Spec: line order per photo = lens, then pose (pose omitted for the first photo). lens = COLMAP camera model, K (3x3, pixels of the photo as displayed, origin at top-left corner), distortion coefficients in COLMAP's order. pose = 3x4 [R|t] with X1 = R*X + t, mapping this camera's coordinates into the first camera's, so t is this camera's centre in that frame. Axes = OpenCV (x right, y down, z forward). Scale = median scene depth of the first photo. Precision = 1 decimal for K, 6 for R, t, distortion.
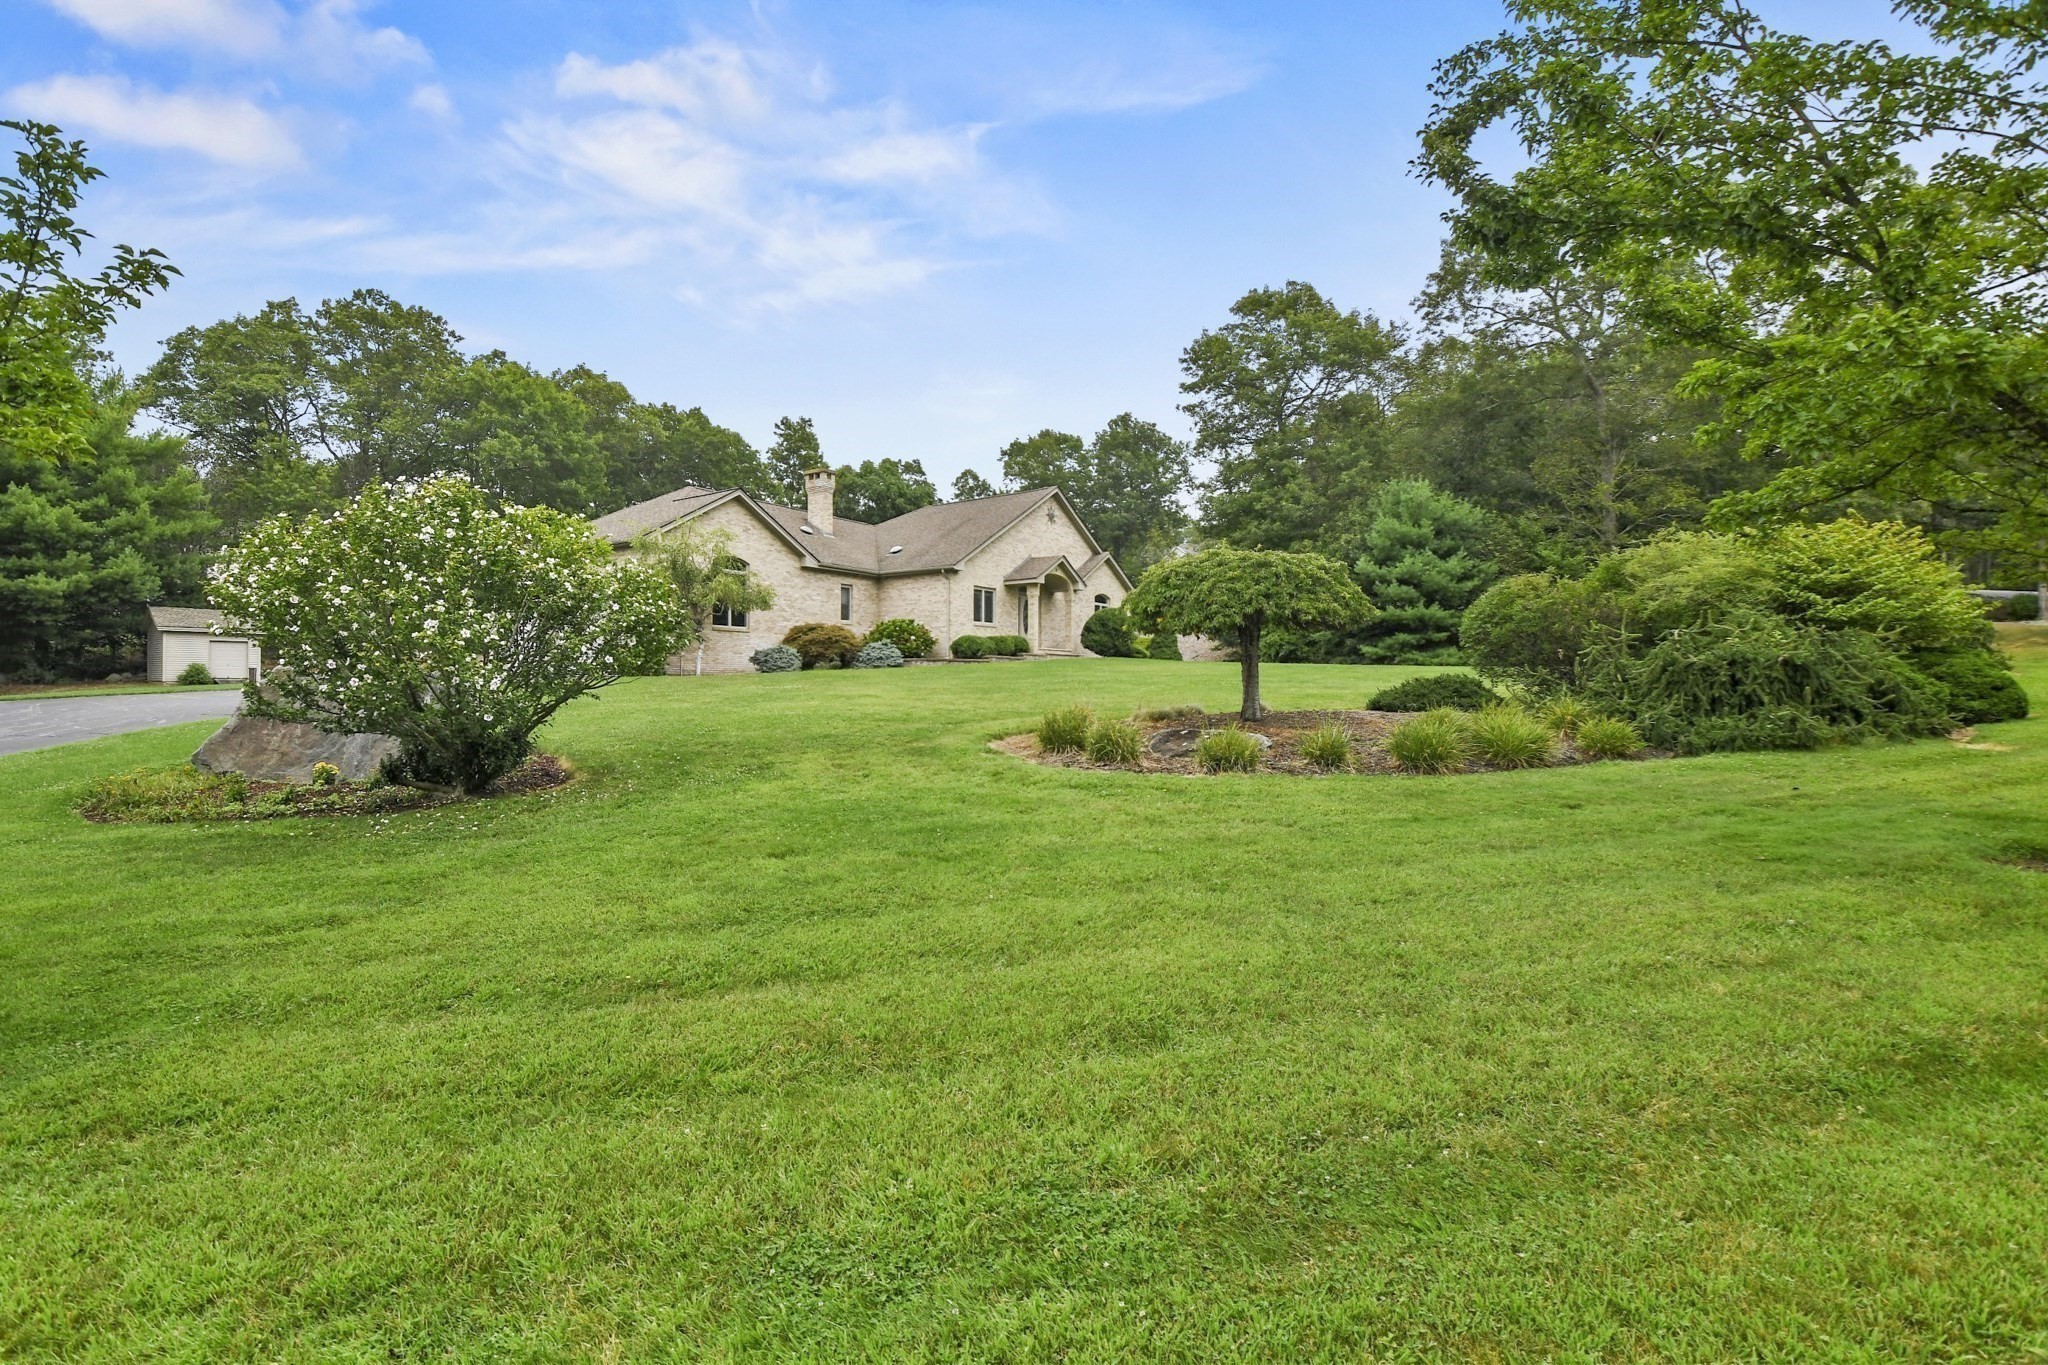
lens RADIAL K [[897.7, 0, 1010.4], [0, 897.7, 685.3], [0, 0, 1]] dist [0.034513, -0.041352]
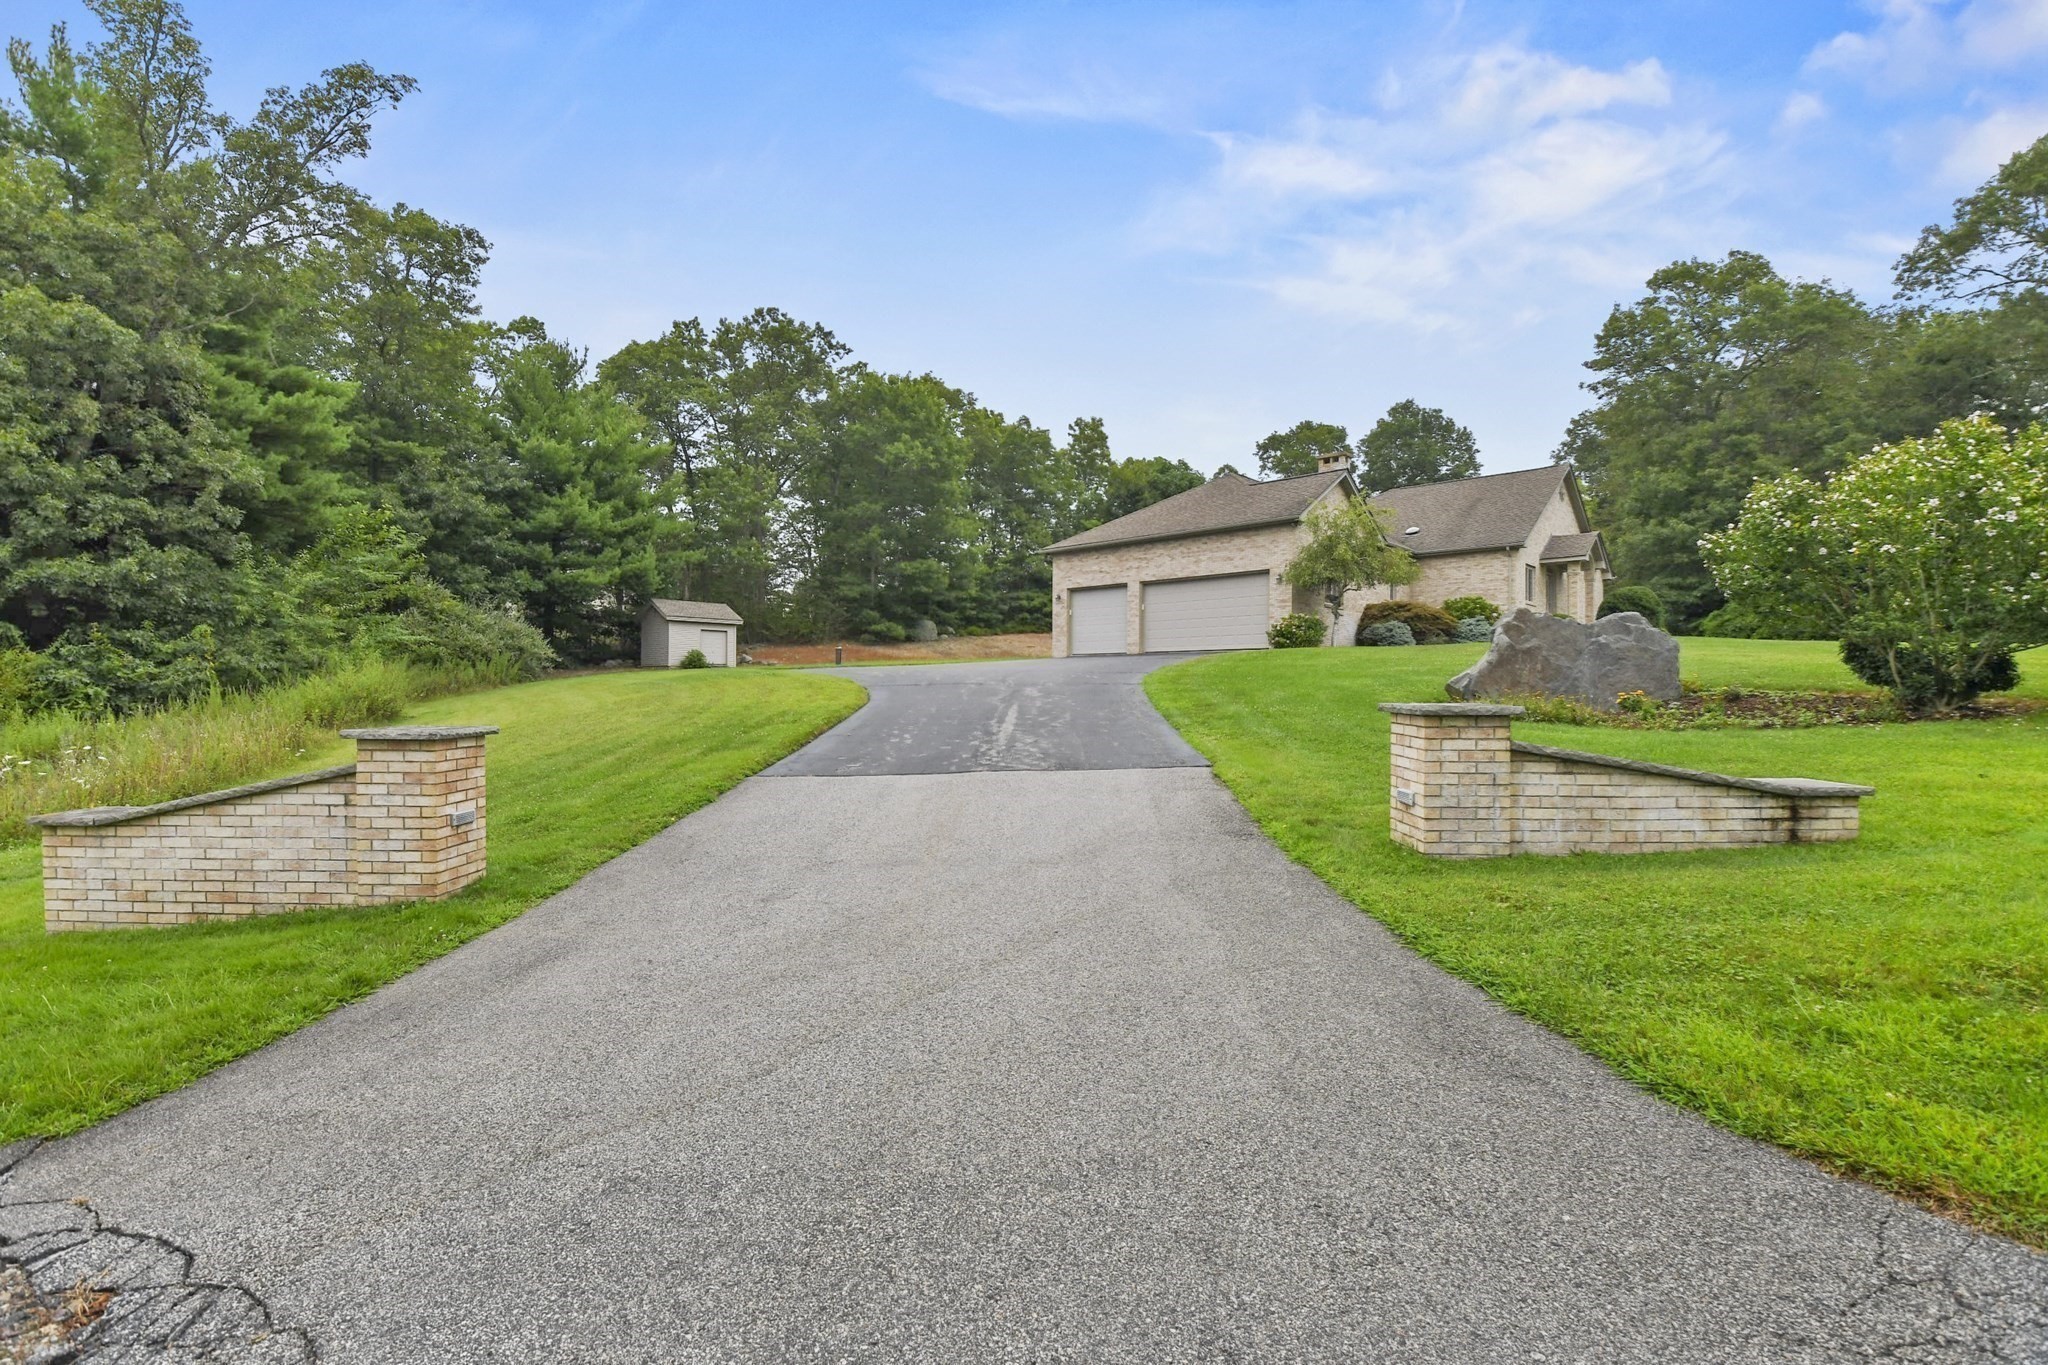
lens RADIAL K [[897.7, 0, 1010.4], [0, 897.7, 685.3], [0, 0, 1]] dist [0.034513, -0.041352]
pose [[0.991532, 0.002638, -0.129839, -0.399173], [-0.003286, 0.999983, -0.004775, 0.024921], [0.129825, 0.005161, 0.991524, -0.049246]]
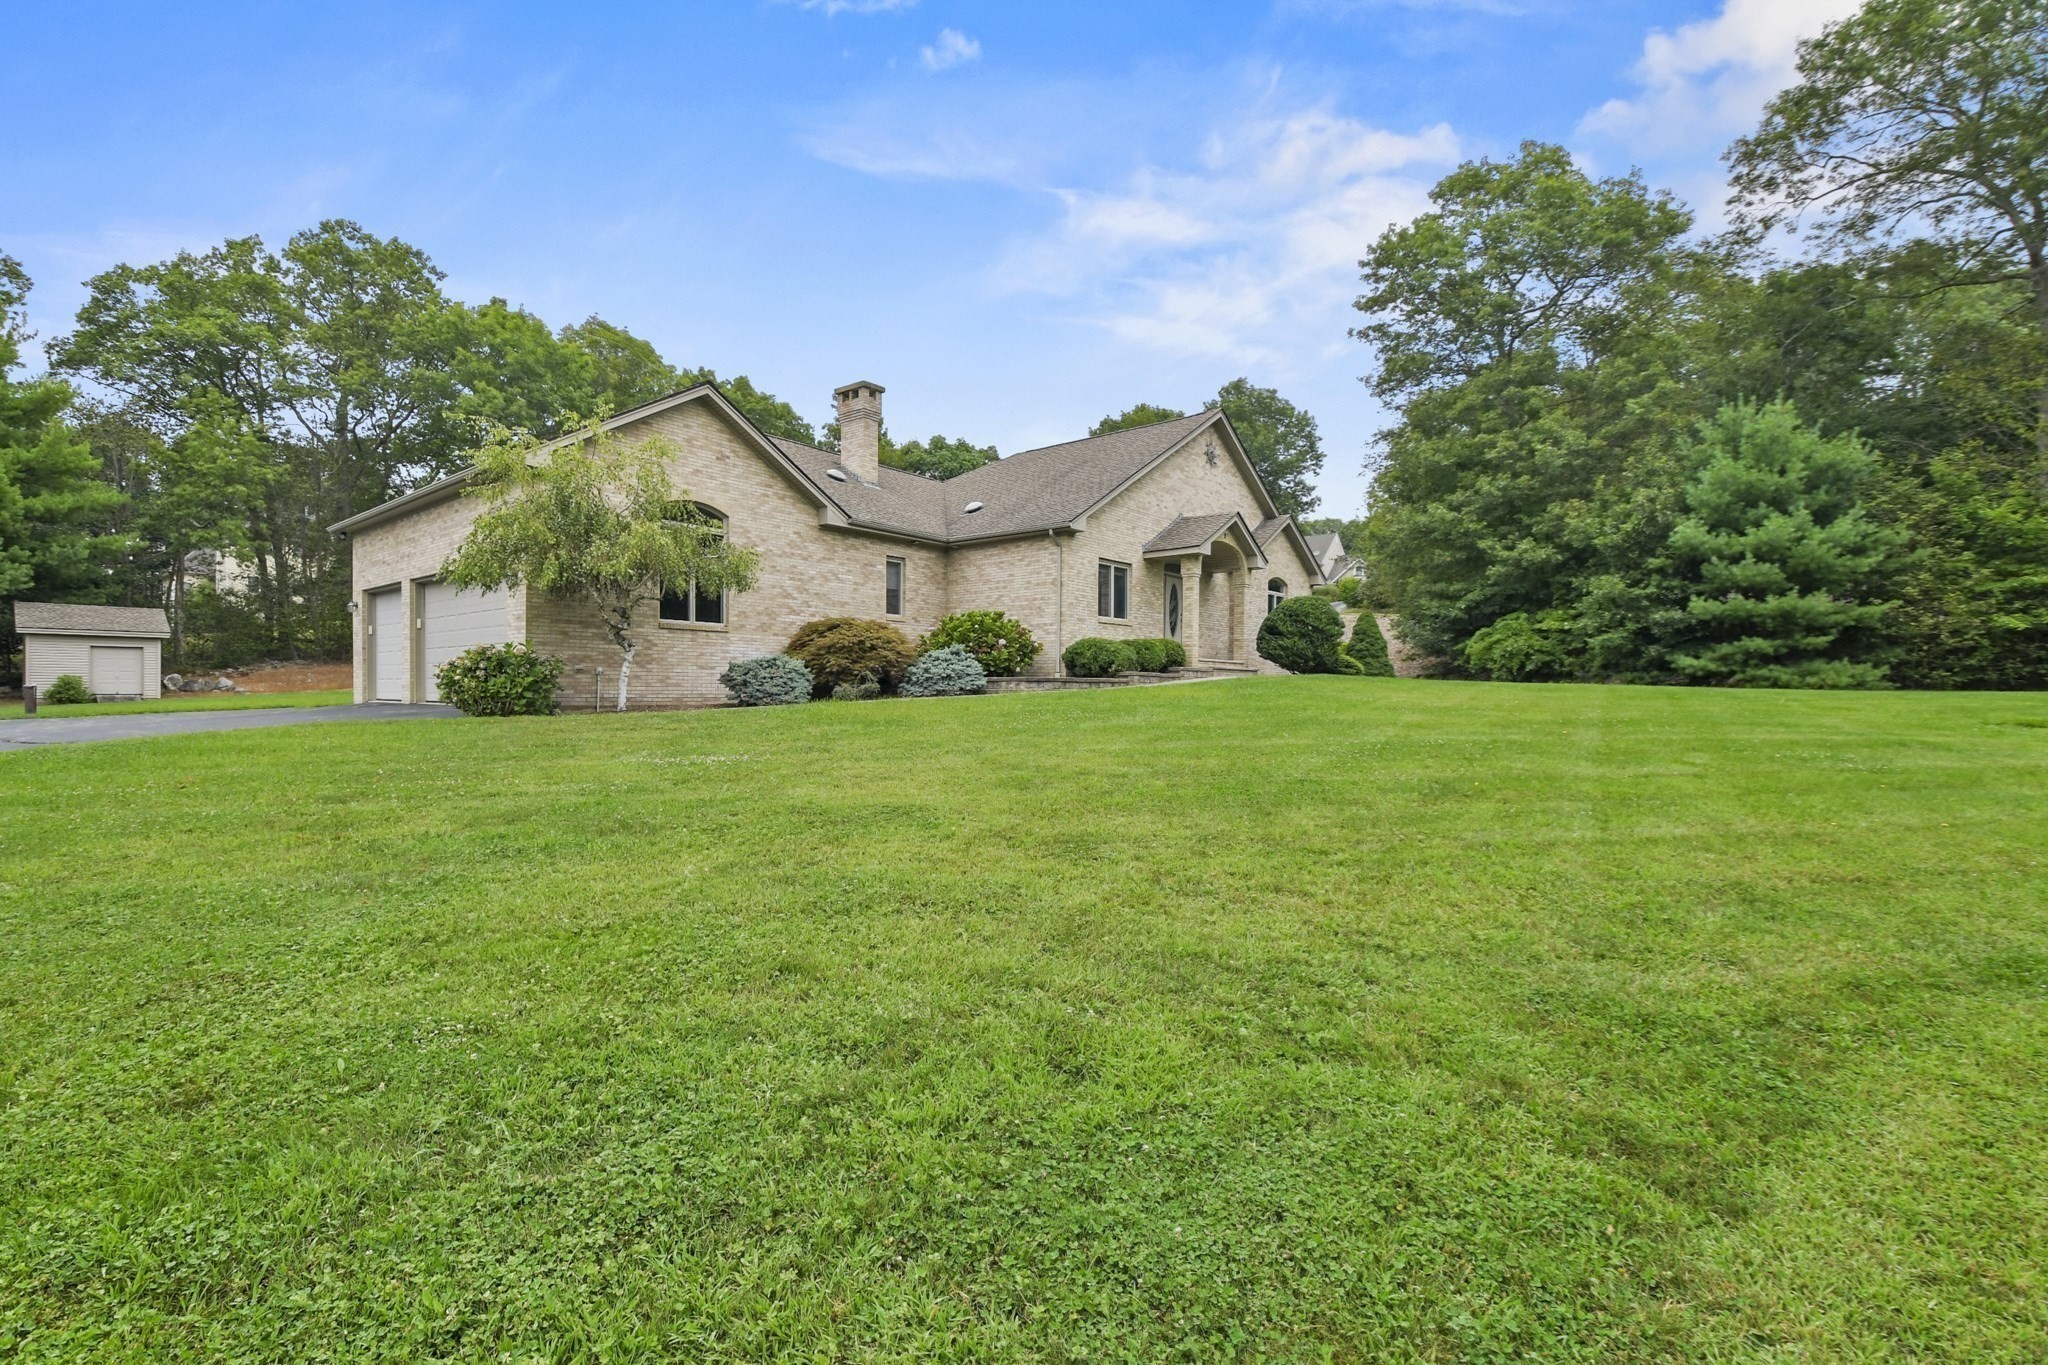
lens RADIAL K [[897.7, 0, 1010.4], [0, 897.7, 685.3], [0, 0, 1]] dist [0.034513, -0.041352]
pose [[0.996889, 0.005190, -0.078651, -0.044491], [-0.005765, 0.999958, -0.007085, -0.015980], [0.078611, 0.007516, 0.996877, 0.322989]]
